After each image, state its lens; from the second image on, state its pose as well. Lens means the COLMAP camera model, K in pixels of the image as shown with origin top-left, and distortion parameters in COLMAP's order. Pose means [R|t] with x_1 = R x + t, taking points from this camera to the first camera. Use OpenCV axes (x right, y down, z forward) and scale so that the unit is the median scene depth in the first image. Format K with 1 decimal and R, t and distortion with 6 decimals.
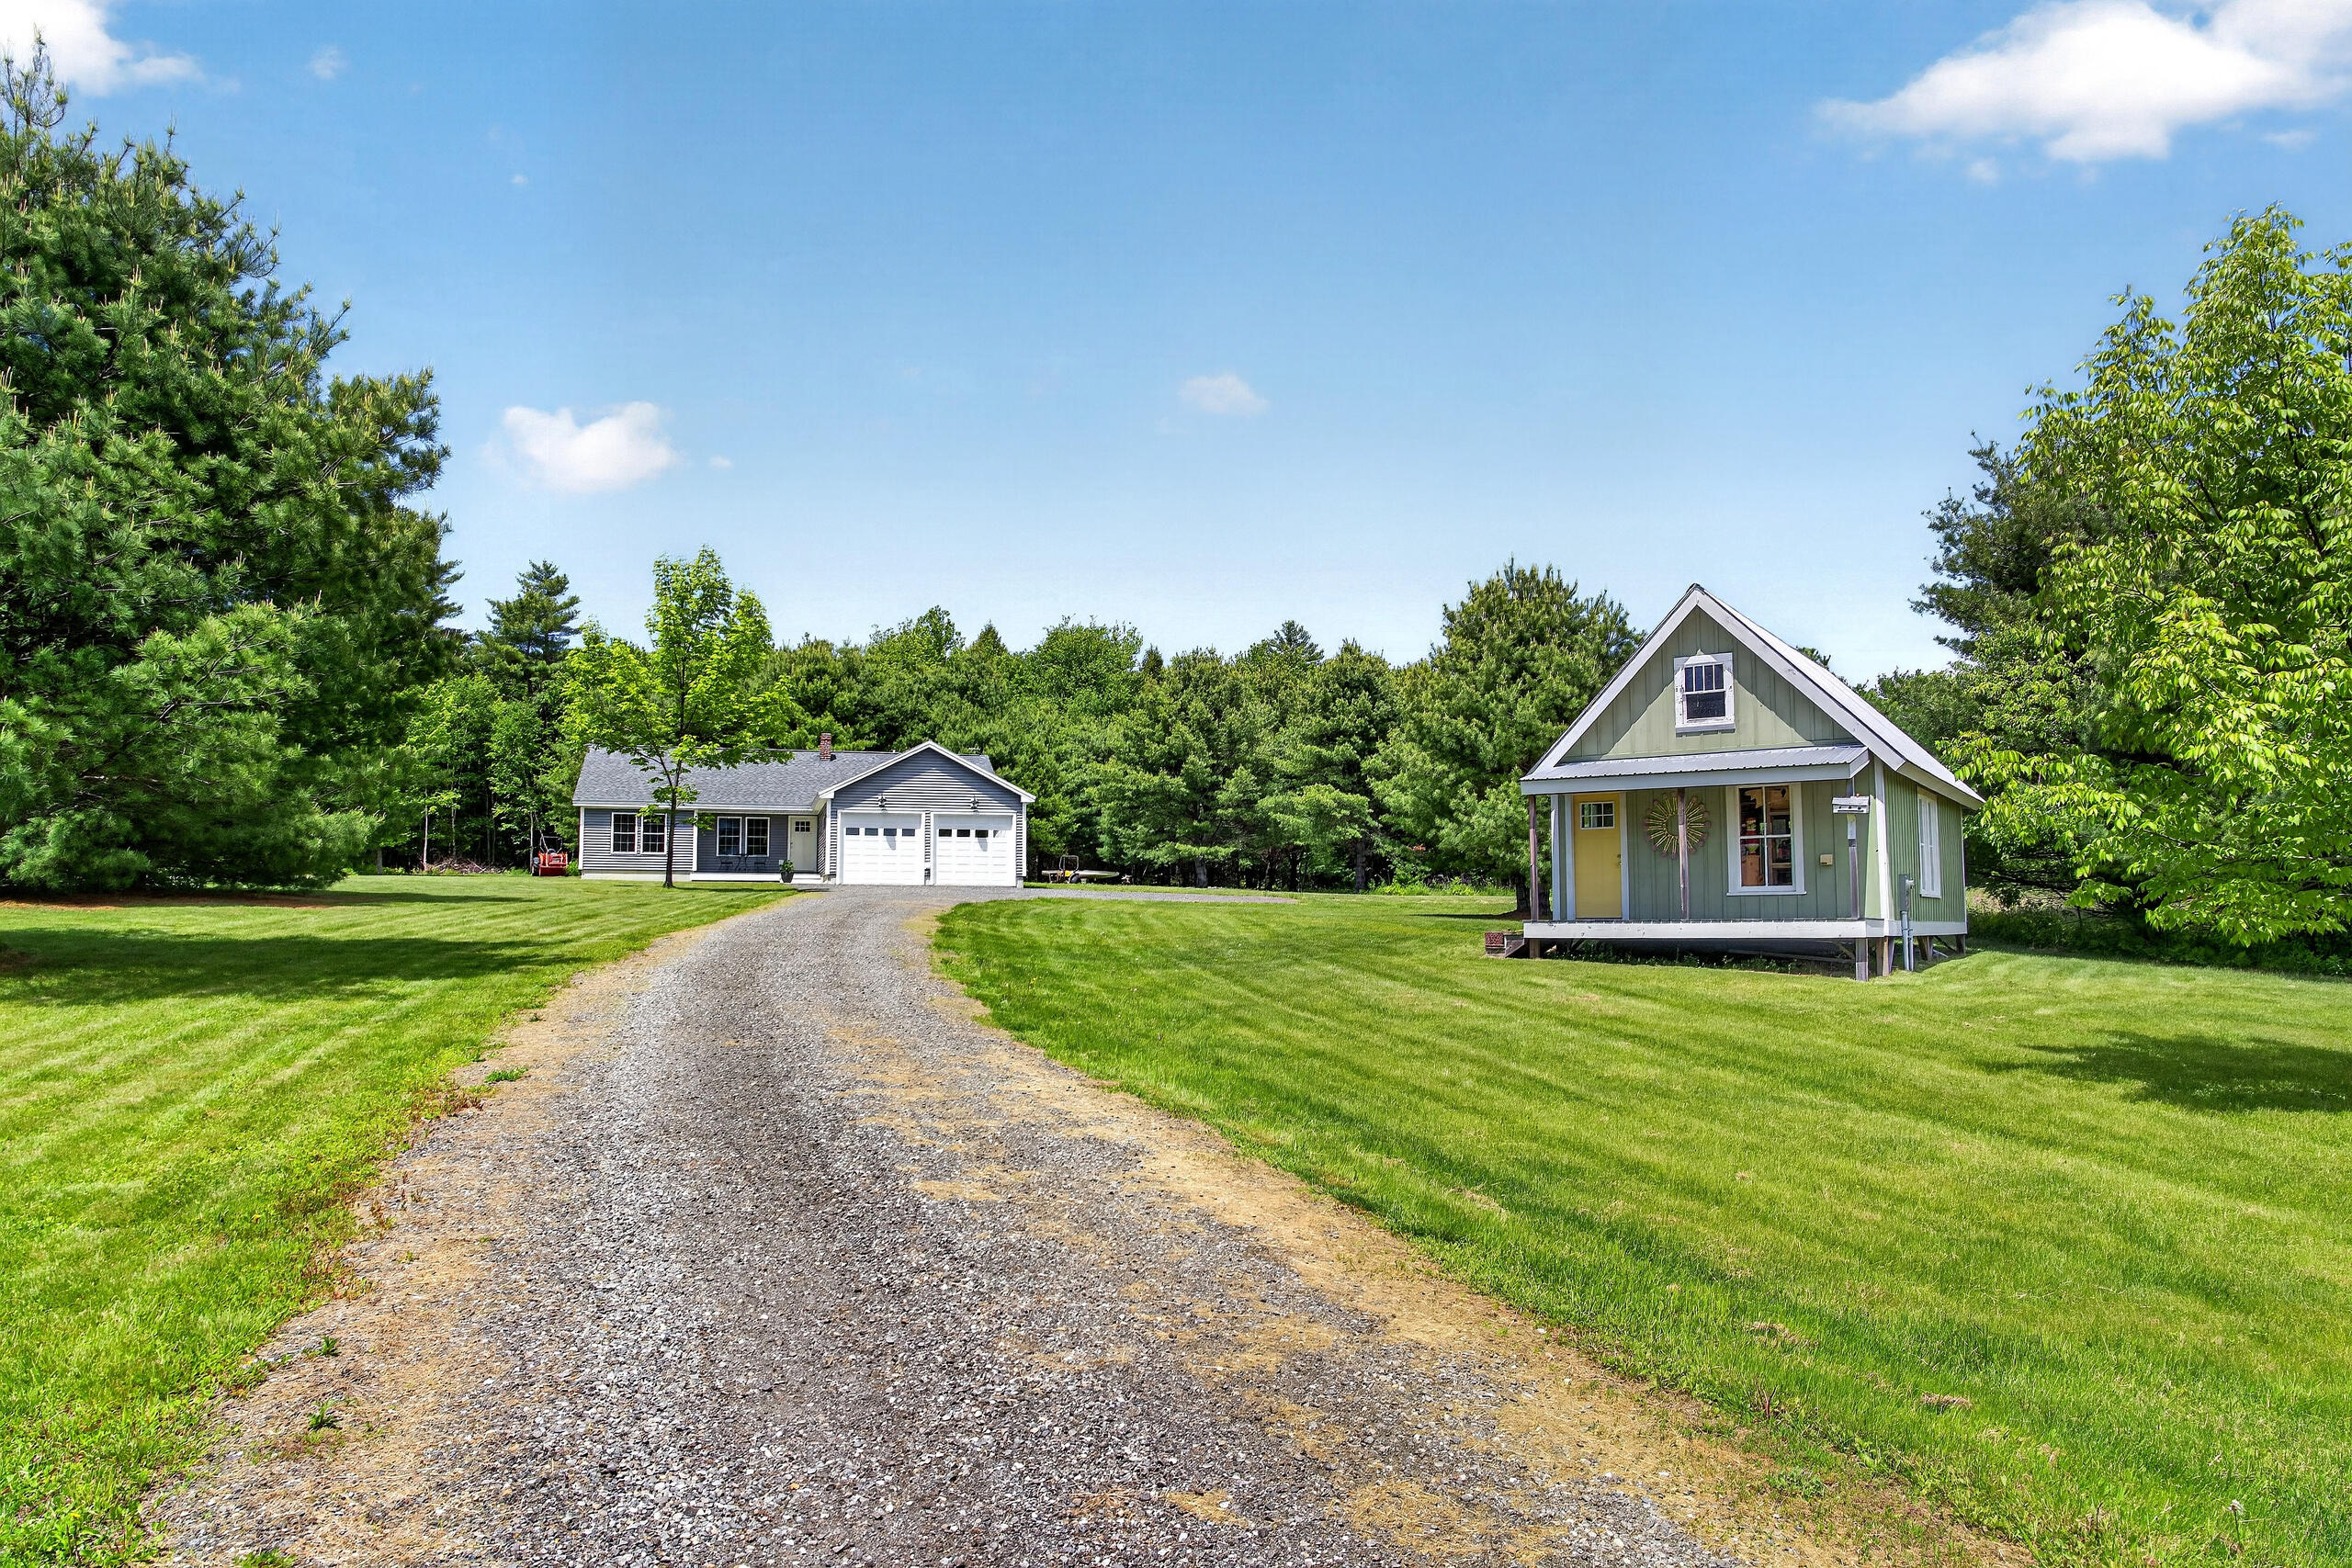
lens RADIAL K [[1536.2, 0, 1176.0], [0, 1536.2, 784.0], [0, 0, 1]] dist [-0.031551, 0.002495]
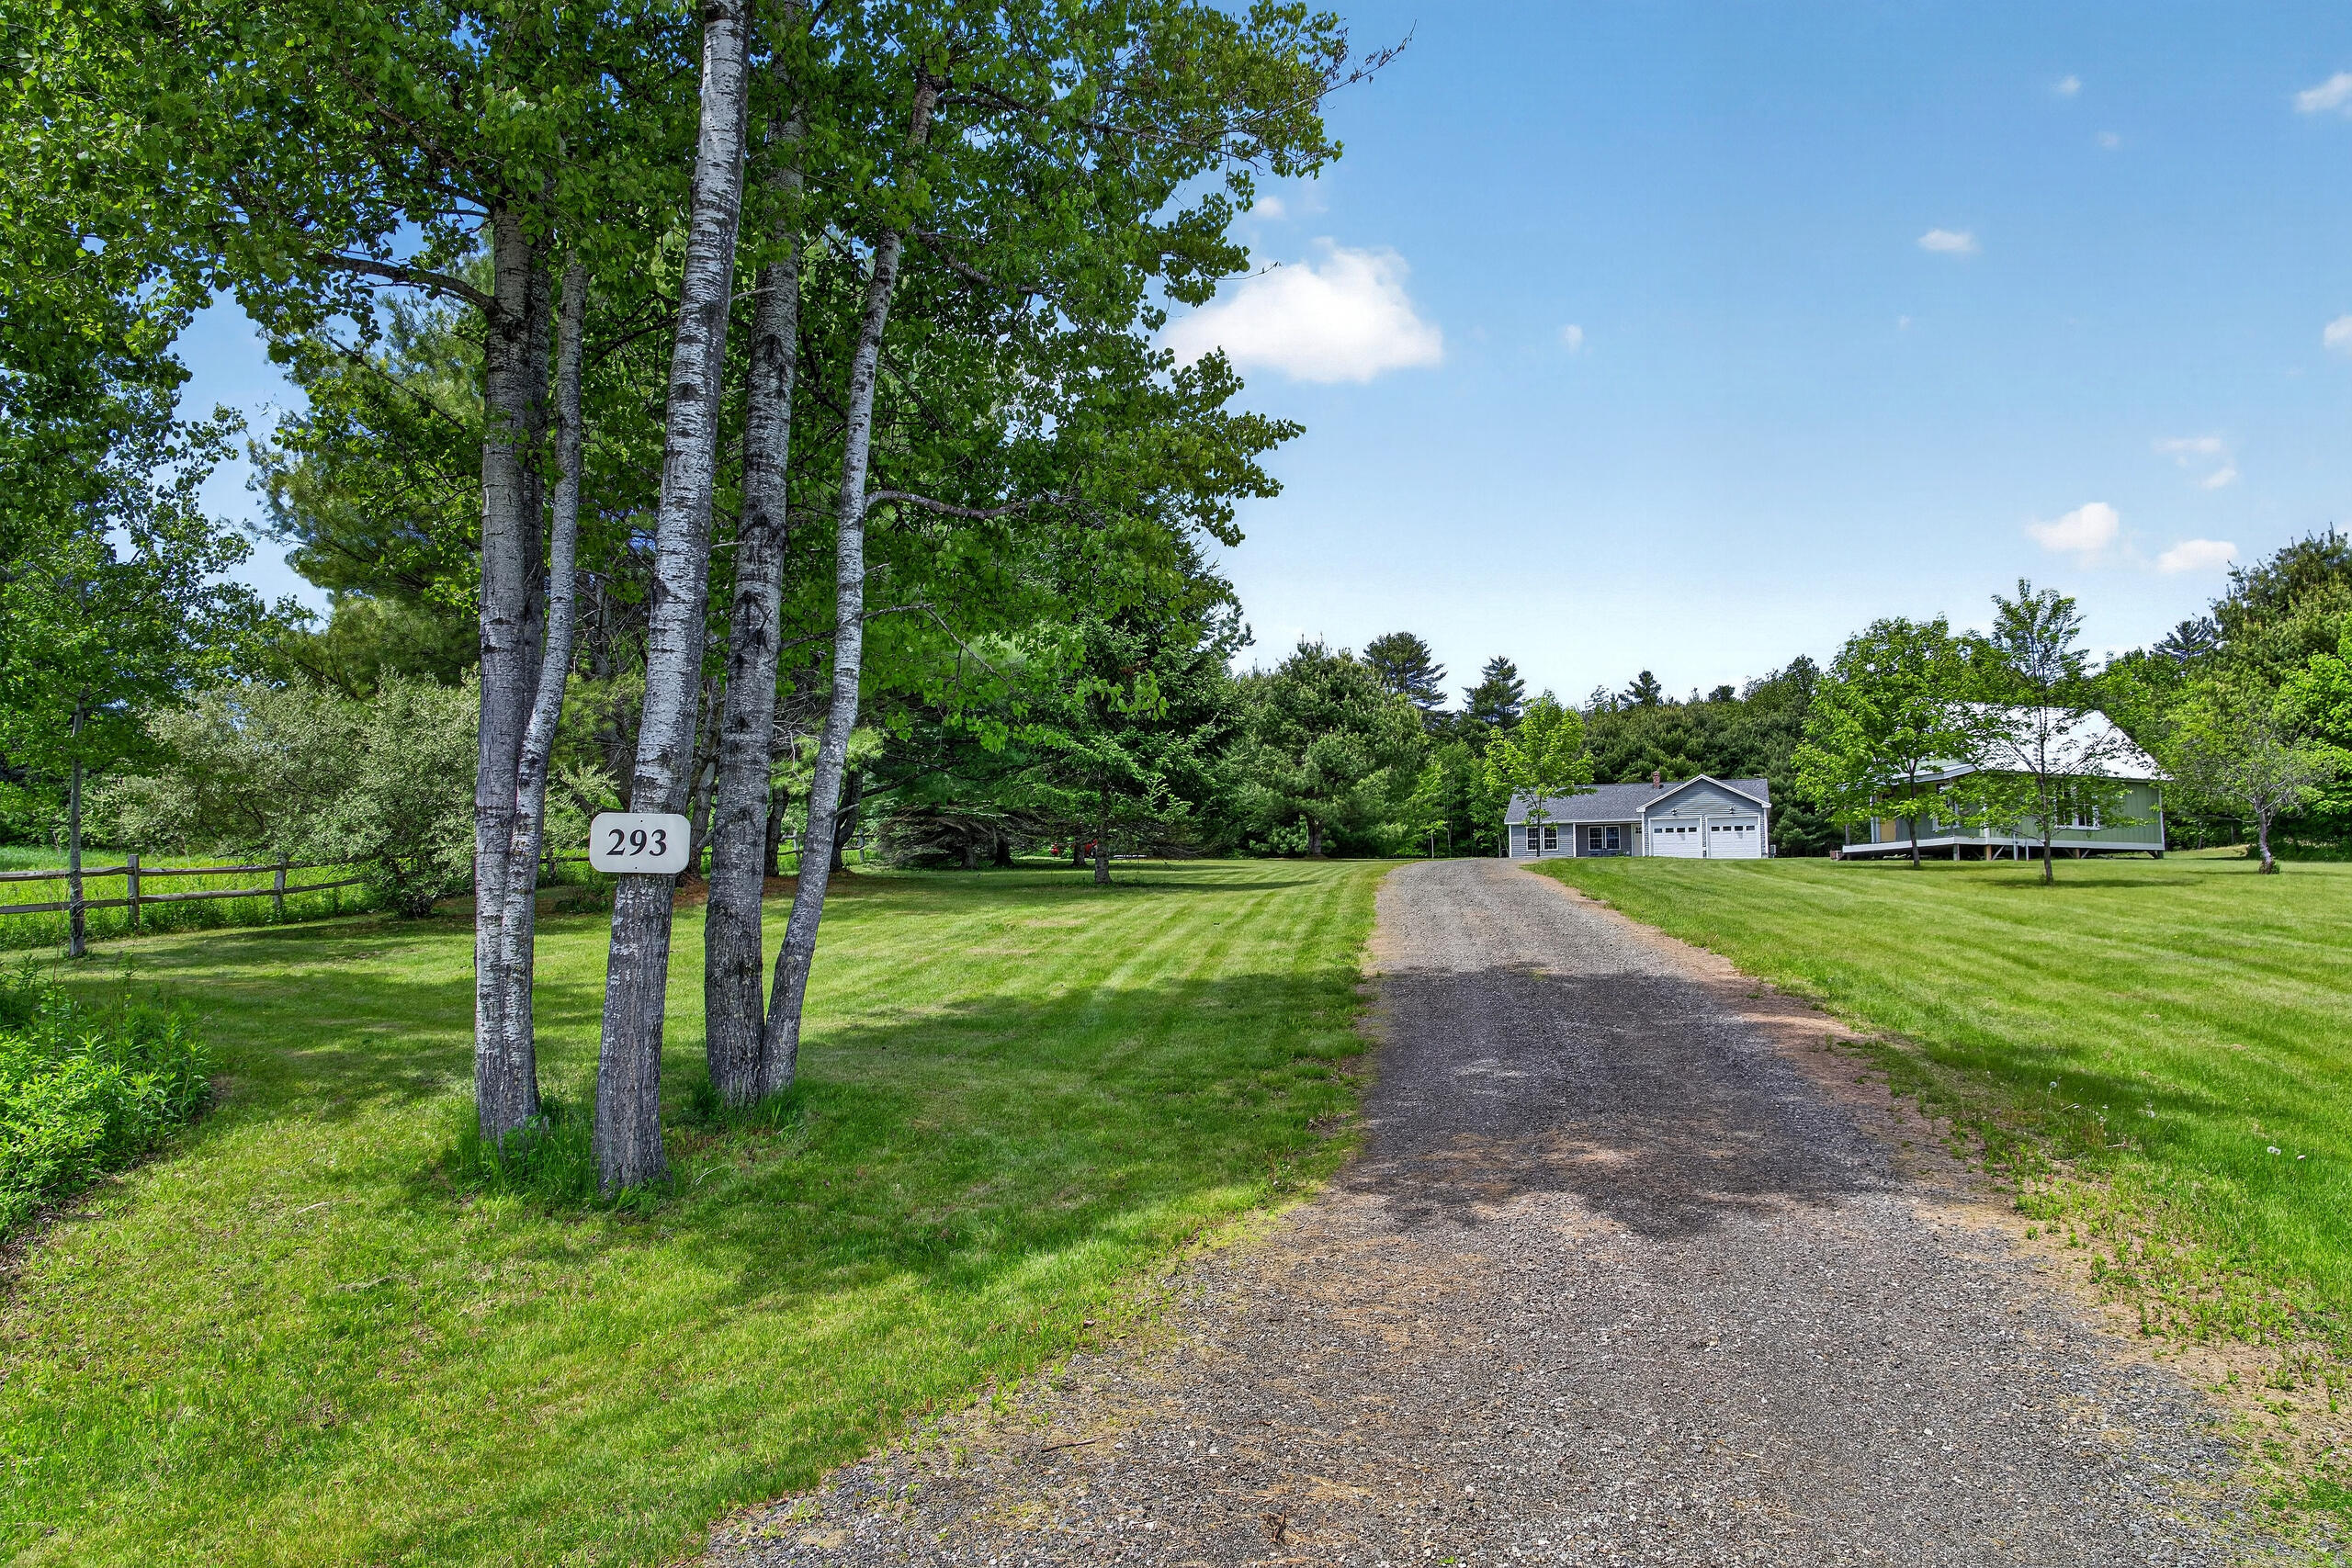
lens RADIAL K [[1536.2, 0, 1176.0], [0, 1536.2, 784.0], [0, 0, 1]] dist [-0.031551, 0.002495]
pose [[0.808954, -0.063229, -0.584461, 0.315361], [0.052735, 0.997996, -0.034976, 0.009551], [0.585501, -0.002528, 0.810668, -0.614369]]
